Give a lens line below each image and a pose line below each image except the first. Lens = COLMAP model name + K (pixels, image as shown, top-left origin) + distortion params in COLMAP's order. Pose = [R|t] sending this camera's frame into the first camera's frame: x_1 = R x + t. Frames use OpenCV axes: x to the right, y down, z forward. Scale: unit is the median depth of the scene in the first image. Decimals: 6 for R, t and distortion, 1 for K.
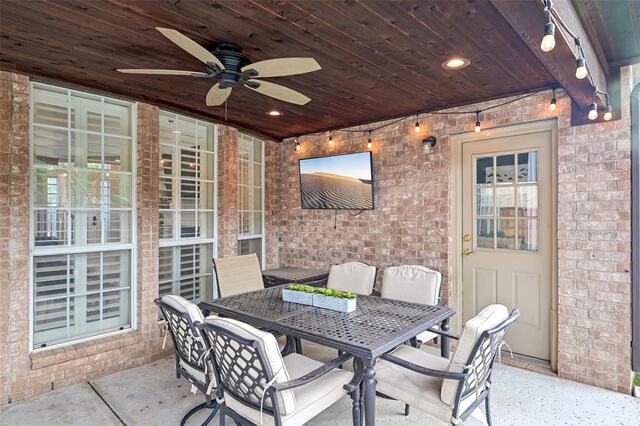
lens RADIAL K [[365.2, 0, 321.1], [0, 365.2, 213.6], [0, 0, 1]] dist [0.000838, 0.001168]
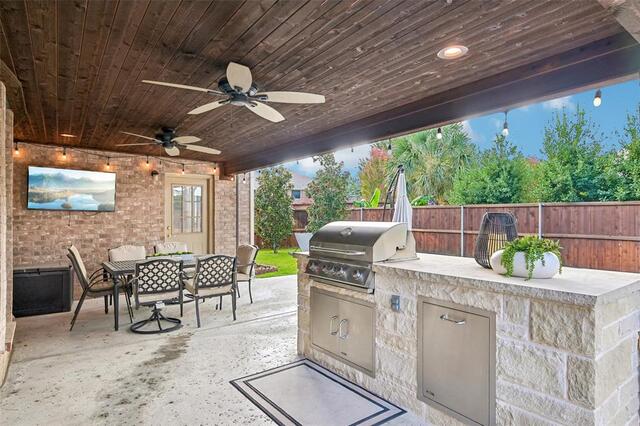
lens RADIAL K [[365.2, 0, 320.7], [0, 365.2, 214.3], [0, 0, 1]] dist [0.000838, 0.001168]
pose [[0.185153, 0.010519, 0.982653, -1.179395], [-0.003046, 0.999944, -0.010130, 0.011548], [-0.982705, -0.001118, 0.185174, -0.095405]]
